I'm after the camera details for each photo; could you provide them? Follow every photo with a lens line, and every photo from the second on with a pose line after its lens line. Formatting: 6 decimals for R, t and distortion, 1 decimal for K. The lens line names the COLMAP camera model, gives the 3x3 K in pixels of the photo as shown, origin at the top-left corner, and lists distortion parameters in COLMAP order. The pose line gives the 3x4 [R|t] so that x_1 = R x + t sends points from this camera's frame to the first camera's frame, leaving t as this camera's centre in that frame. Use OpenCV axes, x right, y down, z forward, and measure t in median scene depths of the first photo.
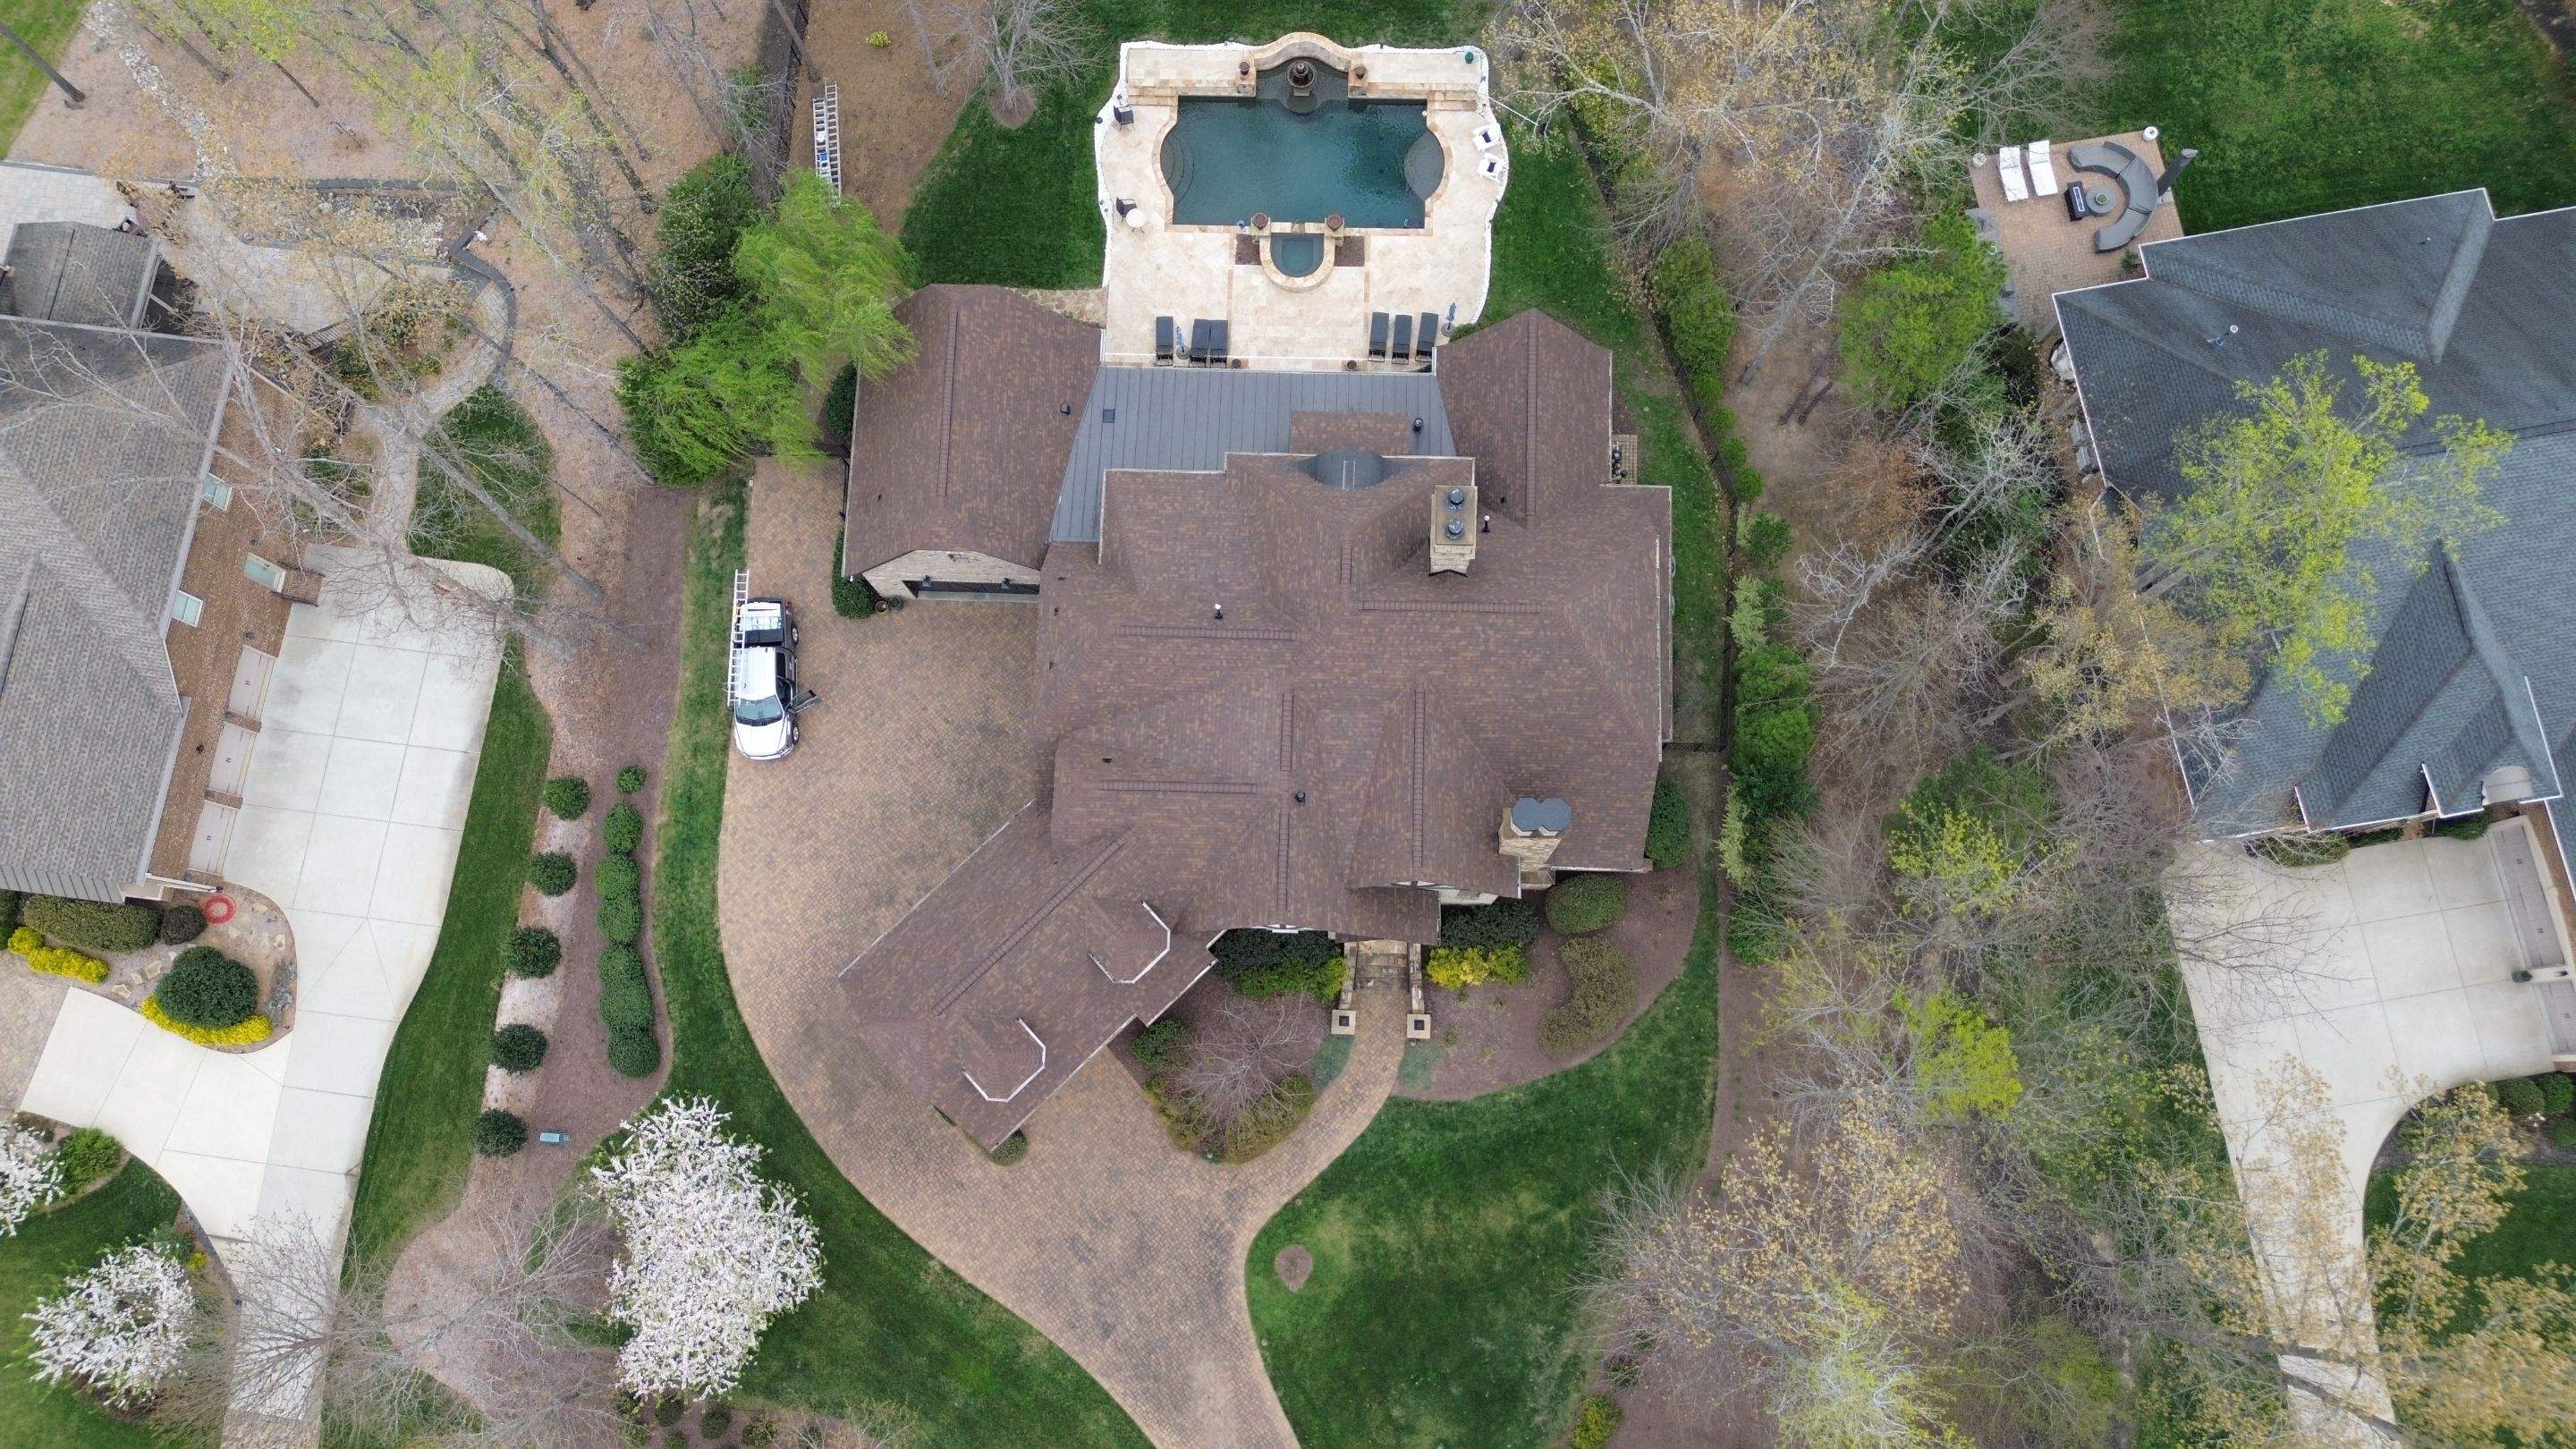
lens RADIAL K [[1851.1, 0, 1287.9], [0, 1851.1, 727.6], [0, 0, 1]] dist [0.046193, -0.053347]
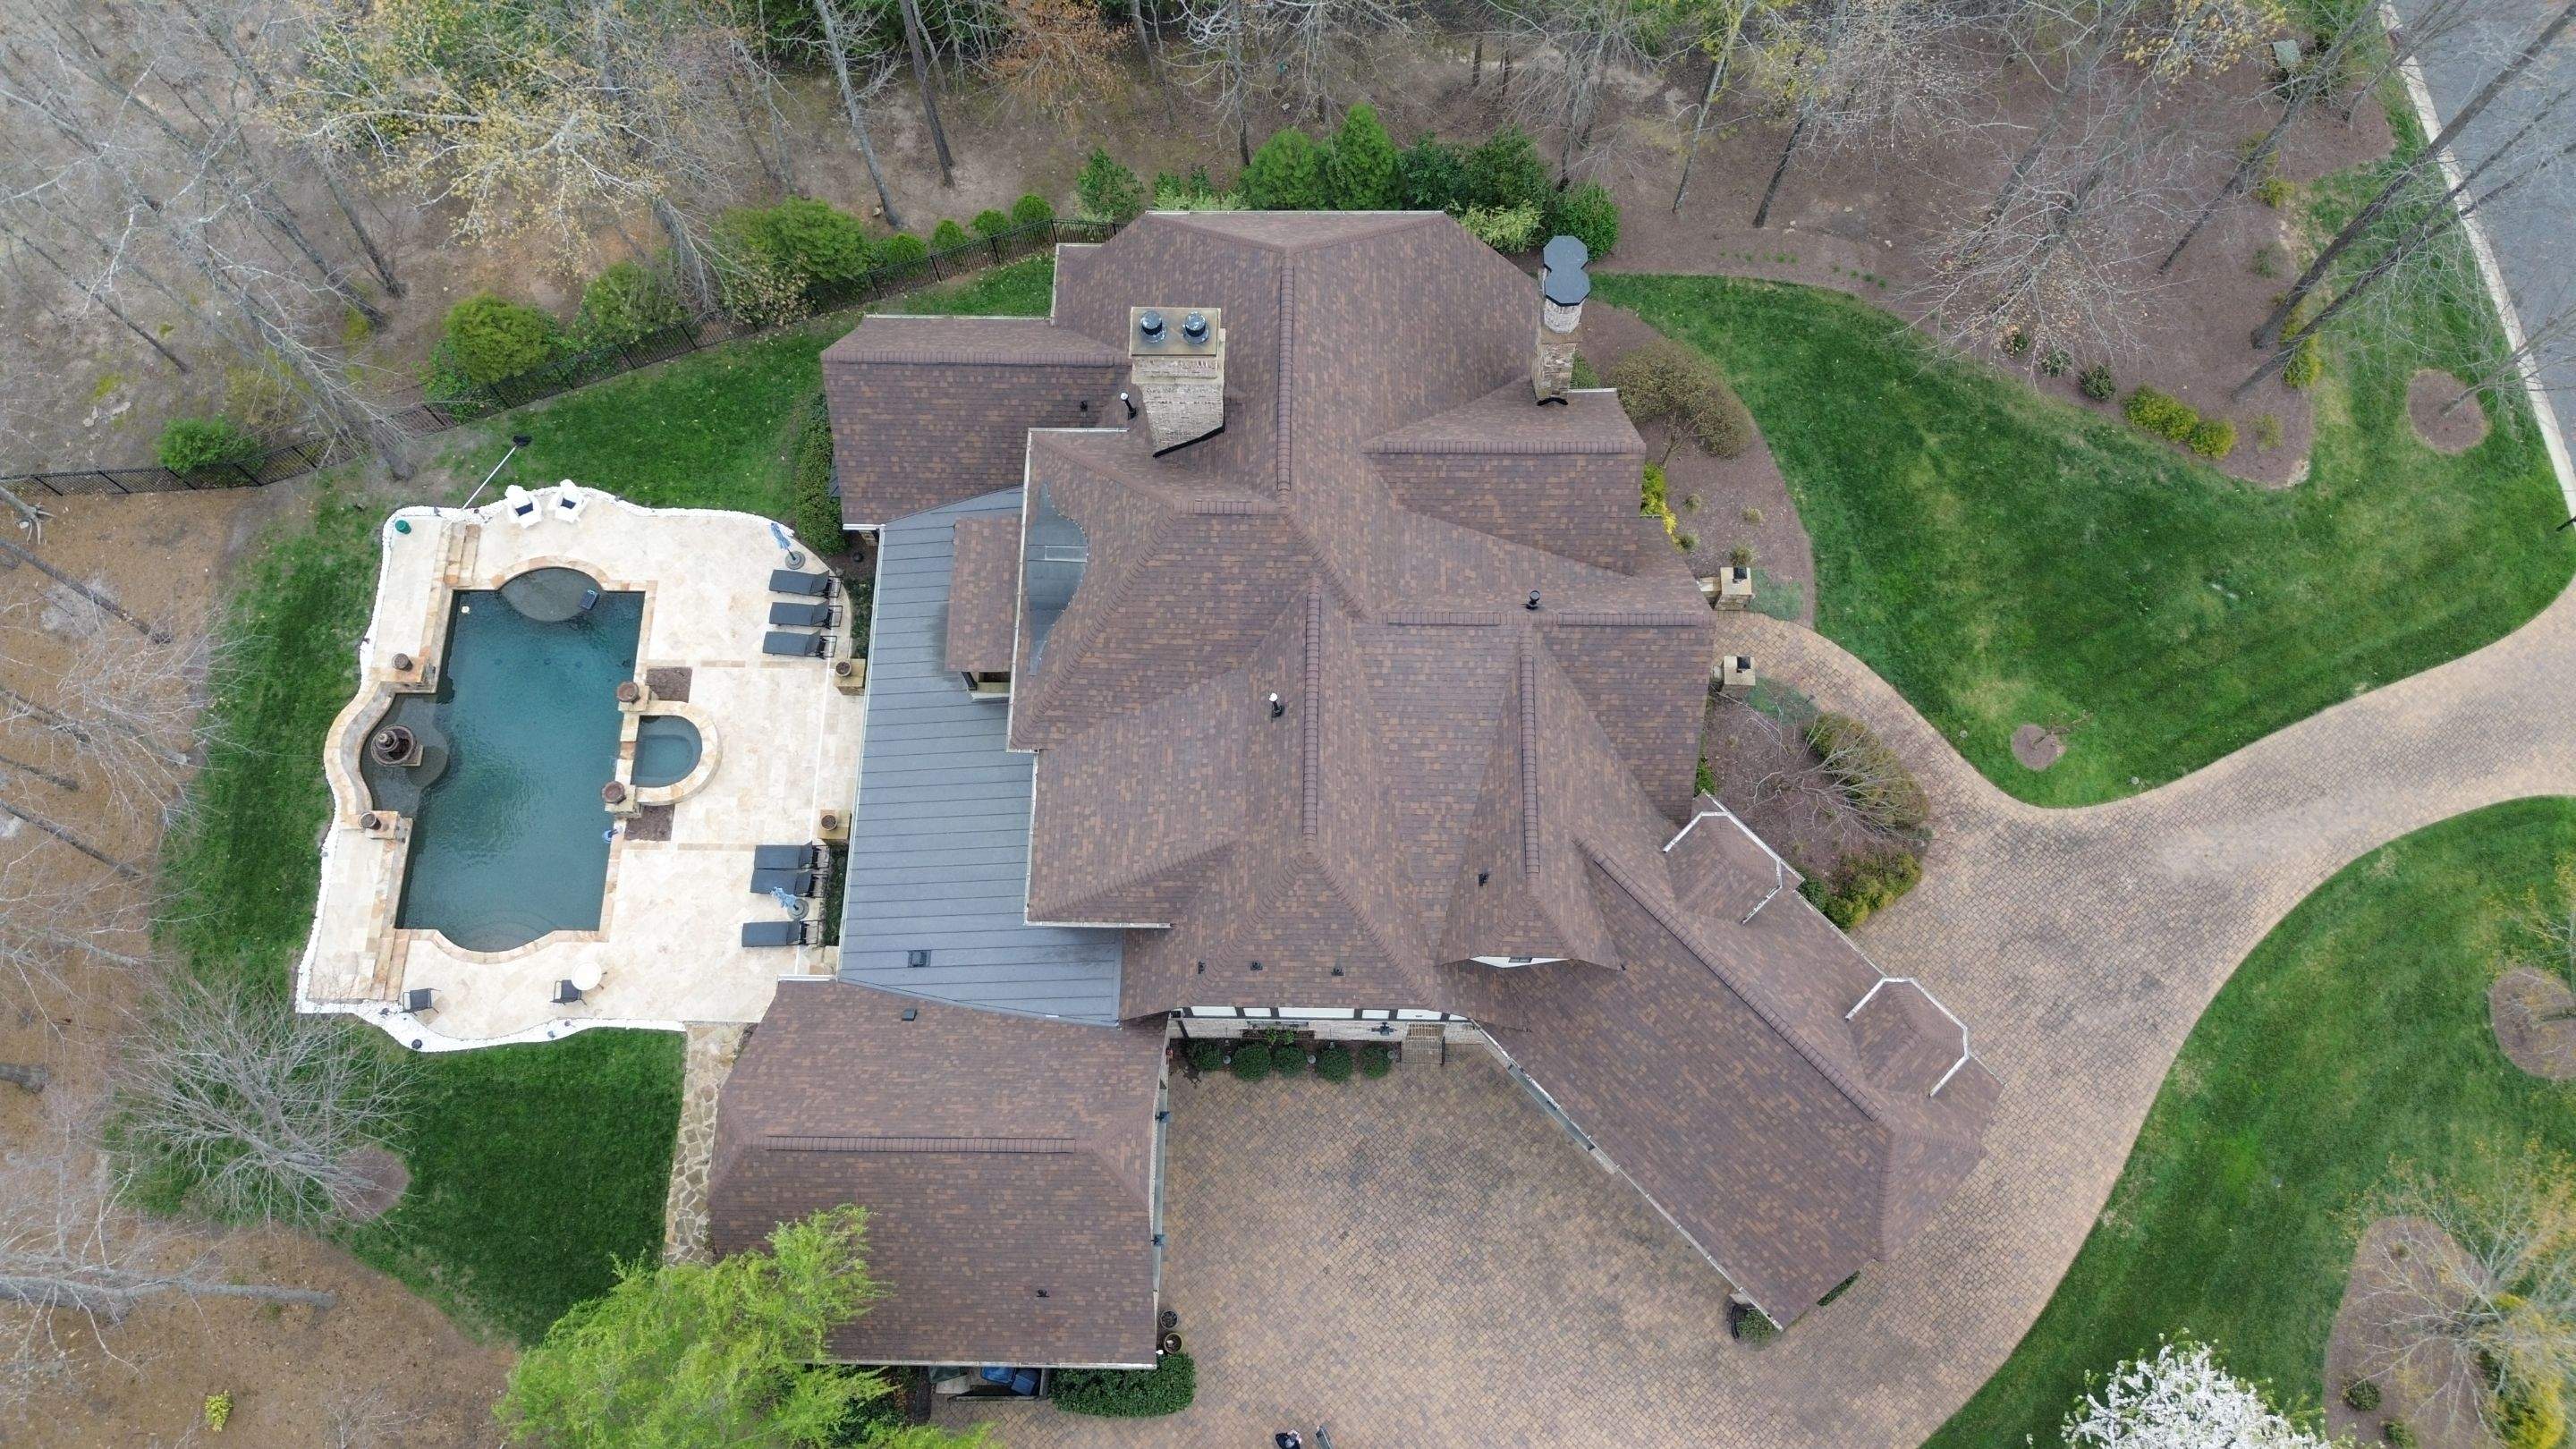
lens RADIAL K [[1851.1, 0, 1288.0], [0, 1851.1, 719.4], [0, 0, 1]] dist [0.046193, -0.053347]
pose [[-0.012261, -0.940127, 0.340604, -0.229483], [0.982735, 0.051560, 0.177690, -0.149175], [-0.184613, 0.336902, 0.923263, 0.296634]]
